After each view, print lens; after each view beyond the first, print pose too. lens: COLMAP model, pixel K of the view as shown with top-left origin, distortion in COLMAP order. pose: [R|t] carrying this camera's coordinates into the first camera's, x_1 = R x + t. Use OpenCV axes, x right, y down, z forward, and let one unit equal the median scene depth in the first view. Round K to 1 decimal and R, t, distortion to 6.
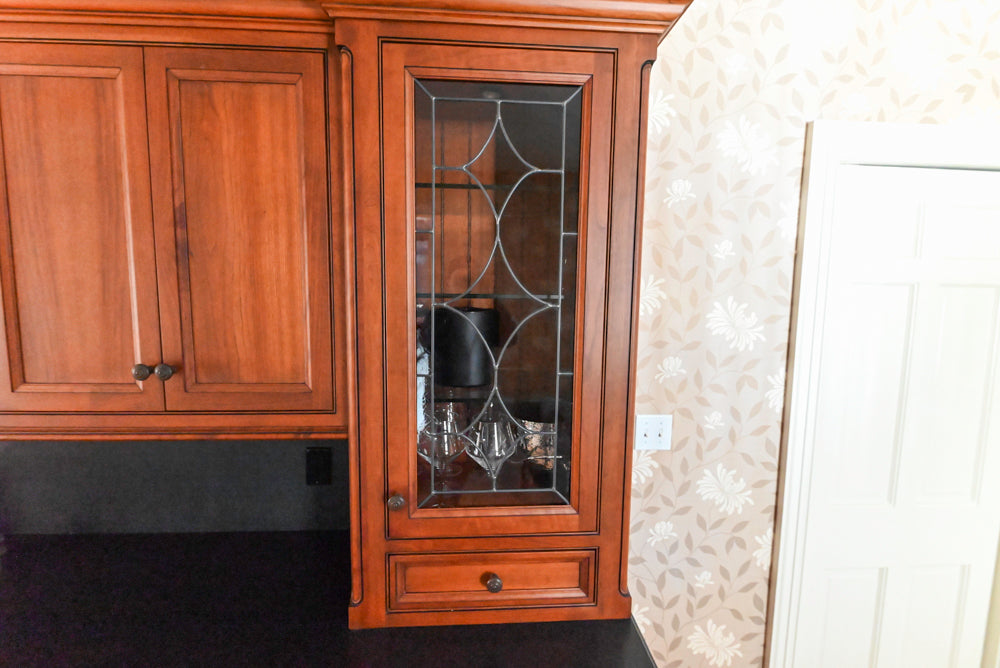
lens RADIAL K [[481.9, 0, 507.2], [0, 481.9, 332.0], [0, 0, 1]] dist [0.004554, 0.000459]
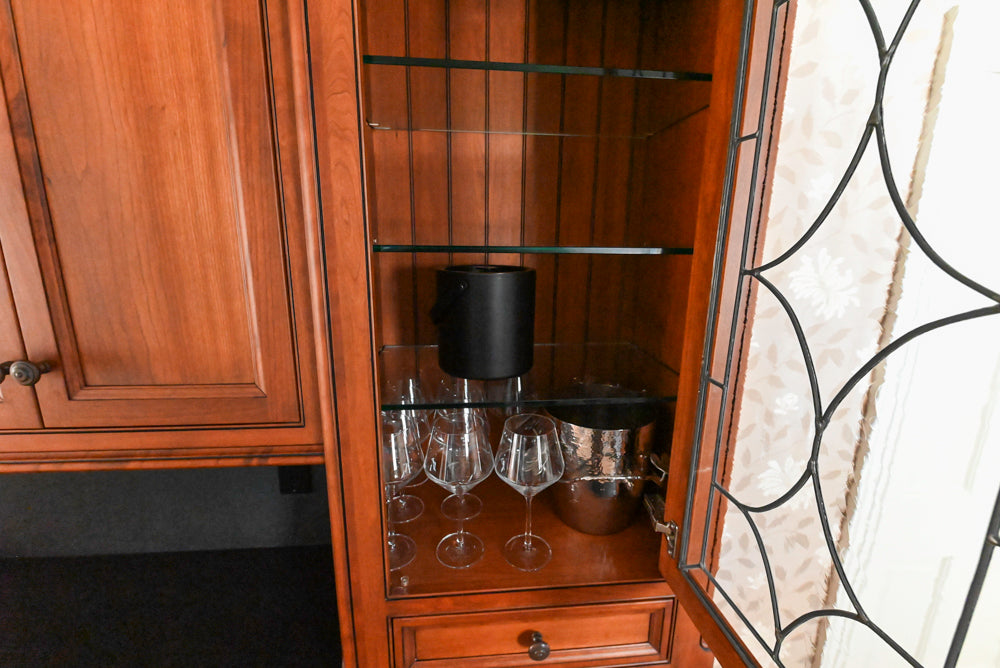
lens RADIAL K [[425.4, 0, 501.5], [0, 425.4, 331.4], [0, 0, 1]] dist [0.001572, -0.007373]
pose [[0.999300, -0.009027, 0.036314, -0.103505], [0.004658, 0.992926, 0.118640, -0.033119], [-0.037128, -0.118388, 0.992273, 0.425855]]
